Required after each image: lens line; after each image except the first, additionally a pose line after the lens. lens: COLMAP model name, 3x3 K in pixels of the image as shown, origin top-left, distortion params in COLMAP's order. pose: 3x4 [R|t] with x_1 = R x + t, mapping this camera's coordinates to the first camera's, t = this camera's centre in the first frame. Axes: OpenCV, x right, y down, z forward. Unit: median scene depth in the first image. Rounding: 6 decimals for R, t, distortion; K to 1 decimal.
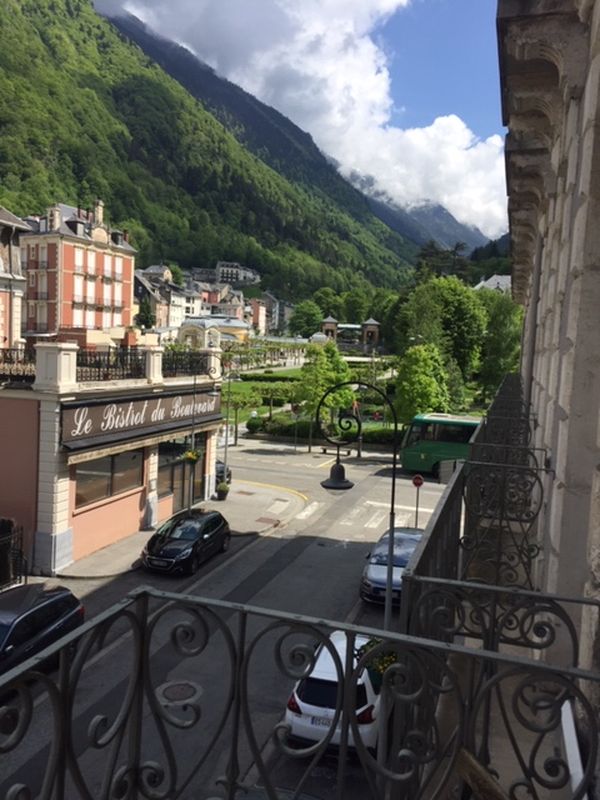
lens RADIAL K [[607.0, 0, 300.0], [0, 607.0, 400.0], [0, 0, 1]] dist [-0.002019, -0.008198]
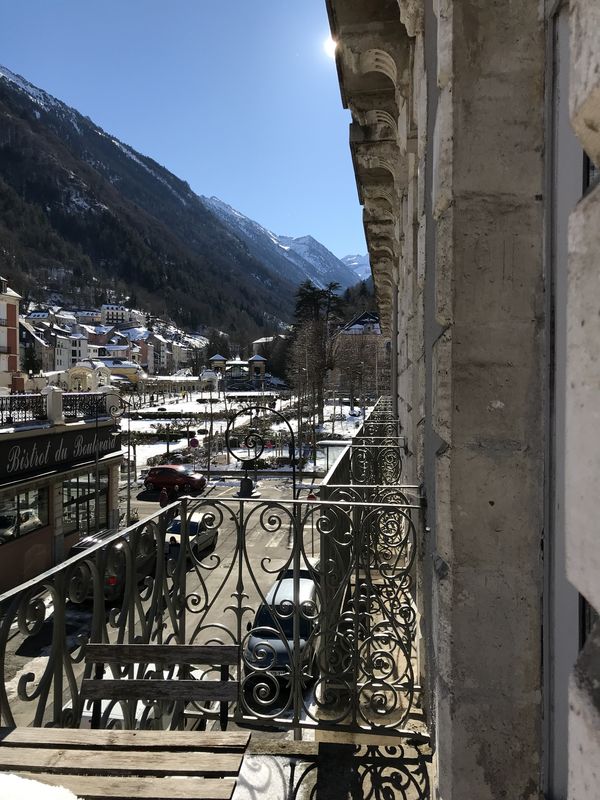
lens RADIAL K [[645.9, 0, 300.0], [0, 645.9, 400.0], [0, 0, 1]] dist [0.001826, 0.000274]
pose [[0.979875, -0.051655, 0.192813, -0.035489], [0.064335, 0.996118, -0.060089, 0.019999], [-0.188961, 0.071284, 0.979394, -0.131962]]
